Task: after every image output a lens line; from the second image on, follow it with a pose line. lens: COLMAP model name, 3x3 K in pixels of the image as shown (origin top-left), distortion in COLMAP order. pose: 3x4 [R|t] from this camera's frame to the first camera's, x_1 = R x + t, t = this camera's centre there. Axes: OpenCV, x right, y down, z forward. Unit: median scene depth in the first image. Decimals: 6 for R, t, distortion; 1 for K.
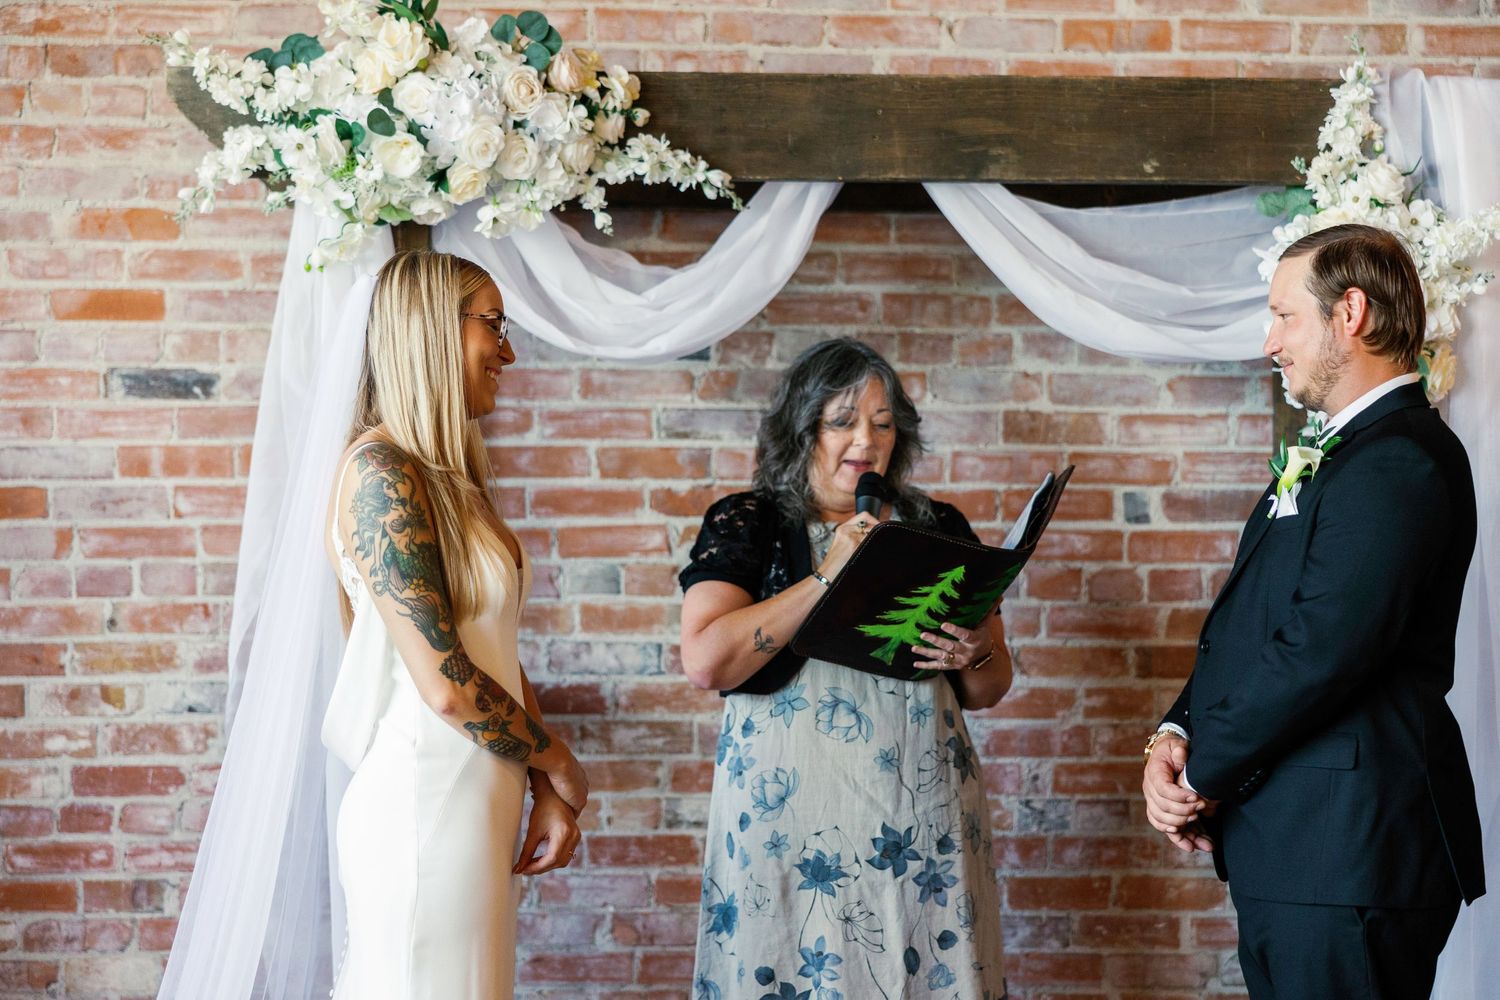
lens RADIAL K [[2842.0, 0, 821.0], [0, 2842.0, 477.2], [0, 0, 1]] dist [0.004814, -0.083638]
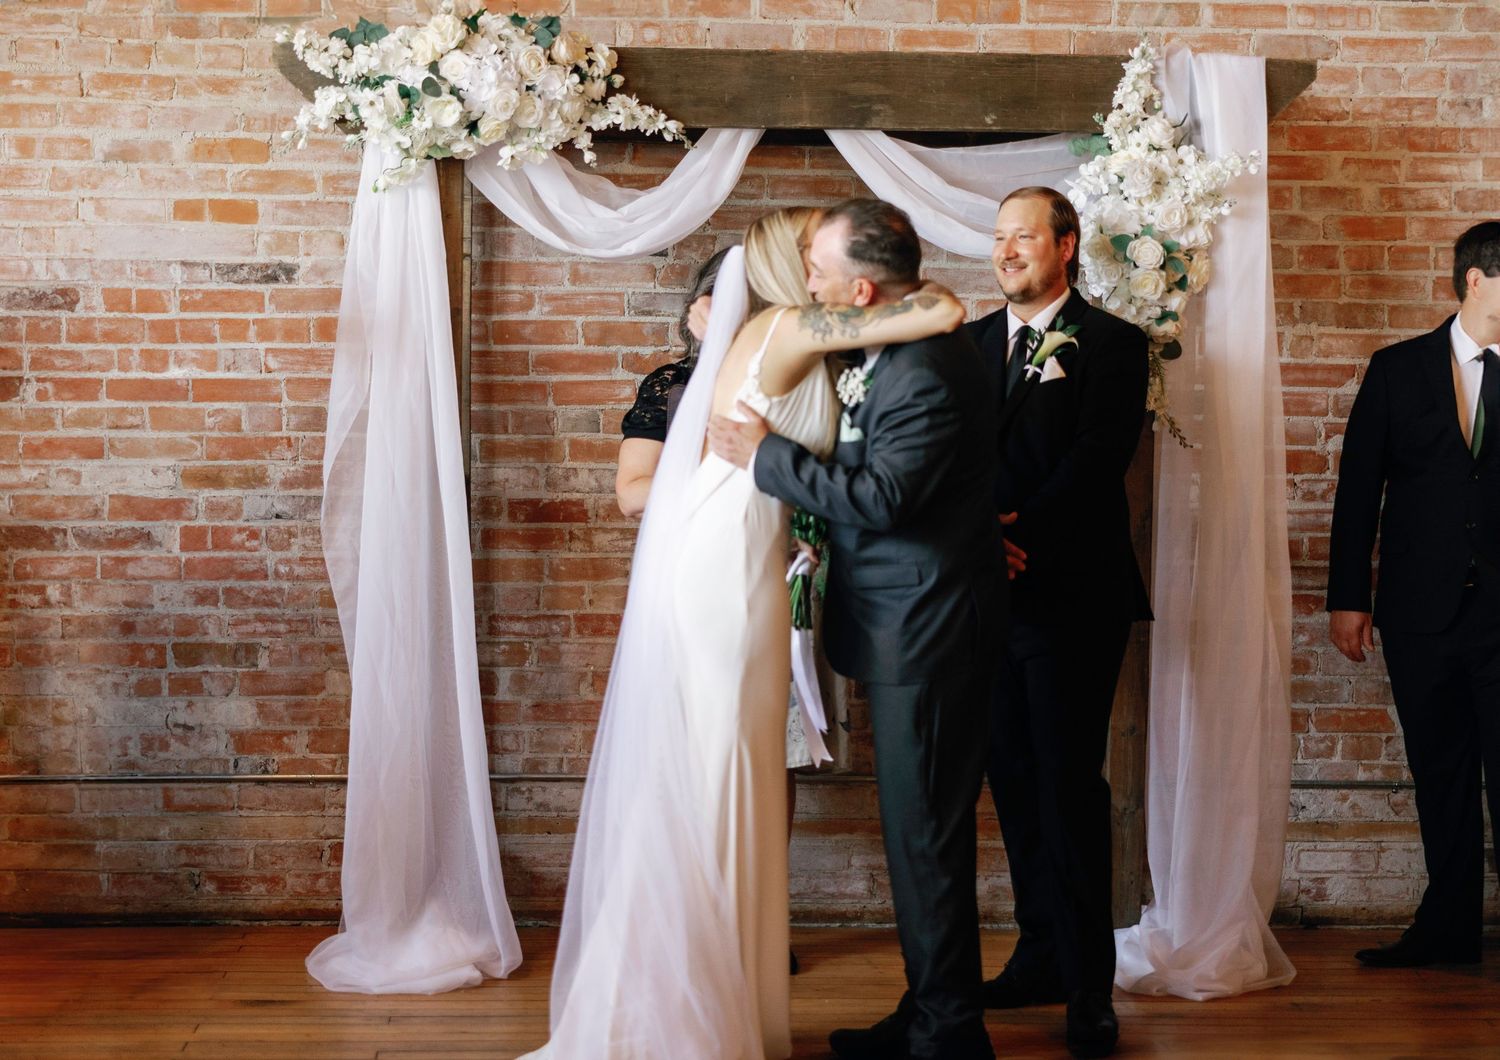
lens RADIAL K [[3055.0, 0, 750.0], [0, 3055.0, 530.0], [0, 0, 1]] dist [0.007983, 0.012402]
pose [[0.999857, 0.008101, -0.014833, 0.021477], [-0.007212, 0.998232, 0.058997, 0.001858], [0.015285, -0.058881, 0.998148, -0.431986]]
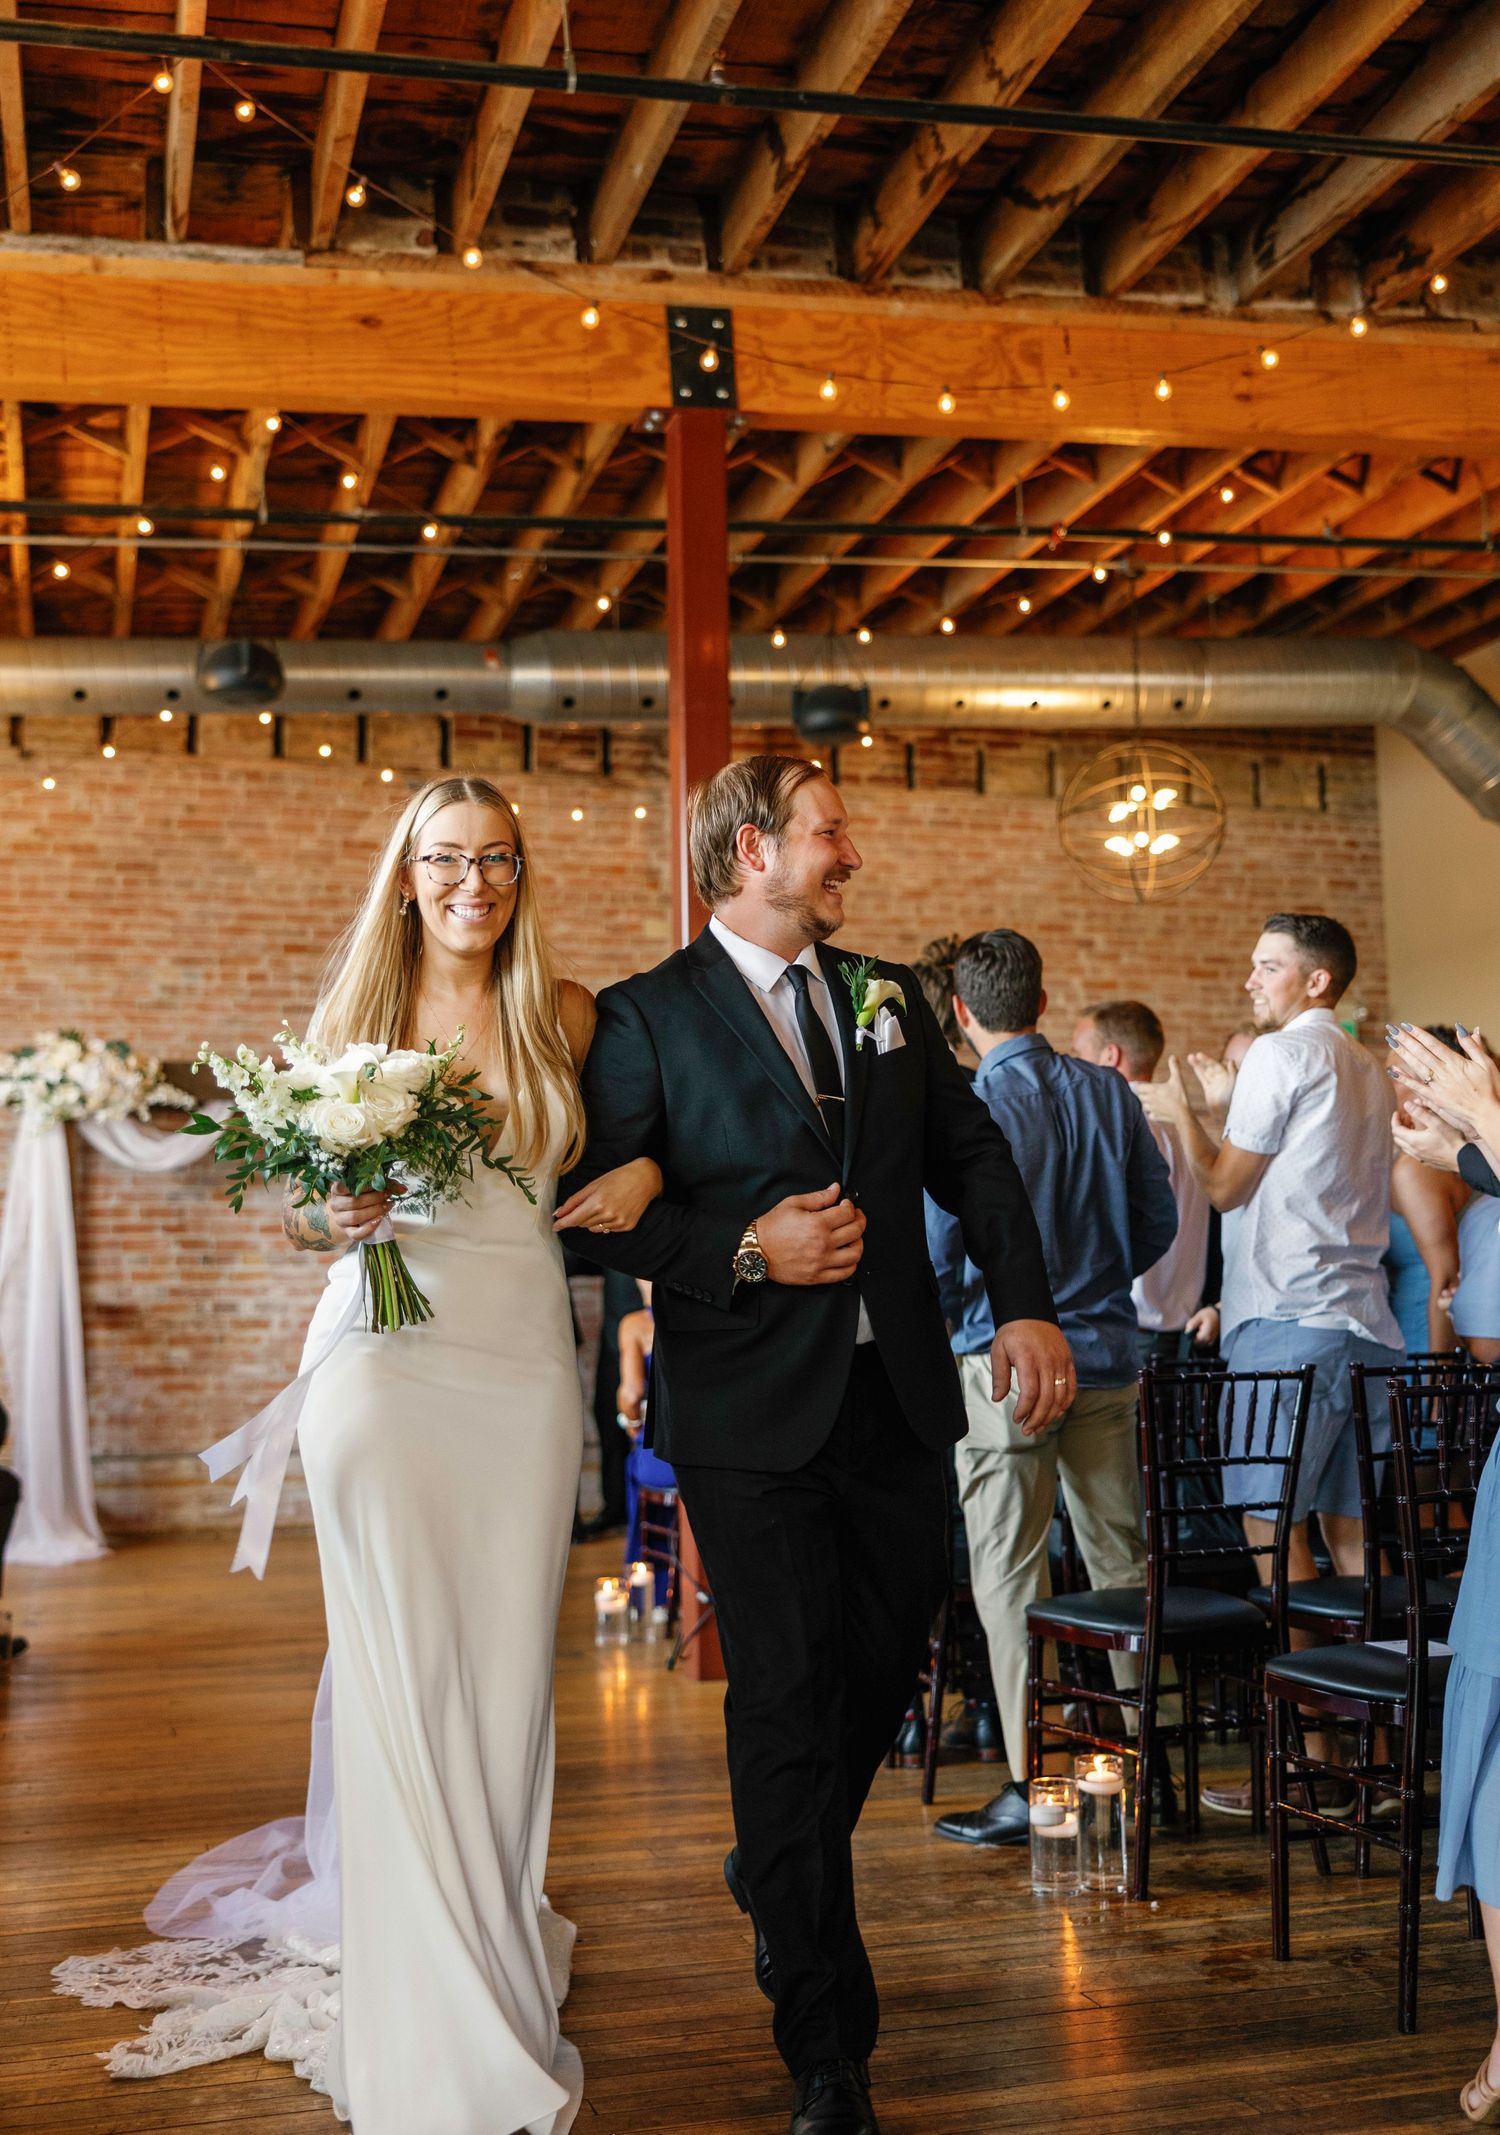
lens RADIAL K [[2387.6, 0, 774.2], [0, 2387.6, 1012.5], [0, 0, 1]] dist [-0.001168, -0.005453]
pose [[0.977149, 0.007814, 0.212413, 0.019378], [0.017964, 0.992713, -0.119157, 0.079116], [-0.211796, 0.120250, 0.969888, -1.150929]]
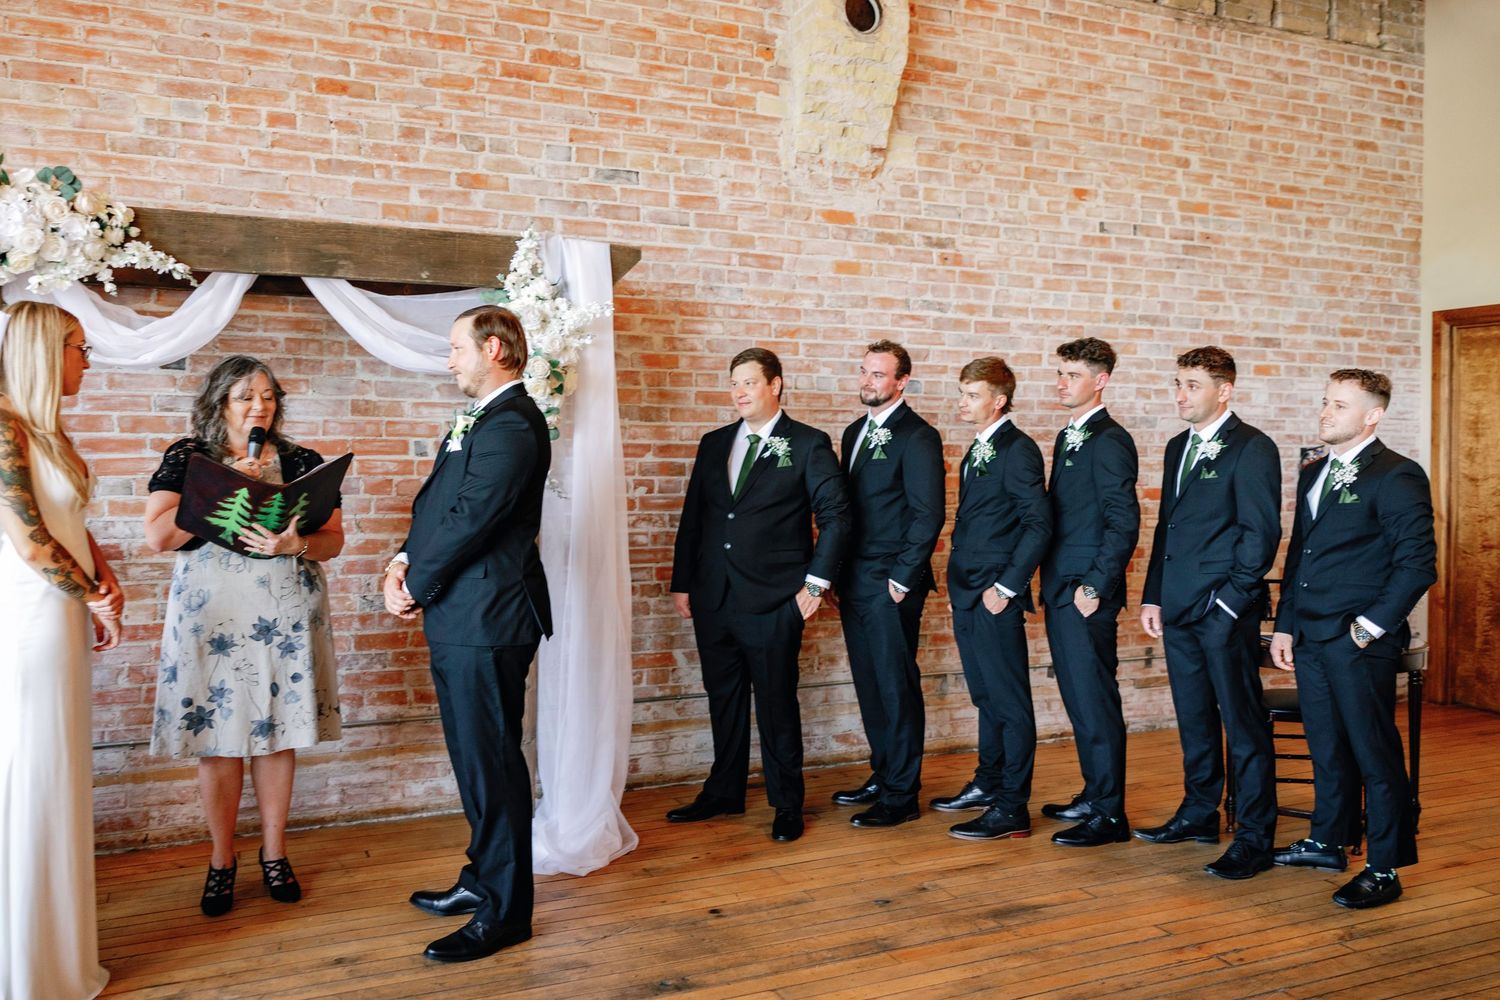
lens RADIAL K [[1182.9, 0, 753.5], [0, 1182.9, 459.4], [0, 0, 1]] dist [0.013500, -0.010448]
pose [[0.932904, -0.002646, 0.360115, 0.028914], [-0.001805, 0.999926, 0.012024, 0.007919], [-0.360120, -0.011867, 0.932831, 0.132153]]
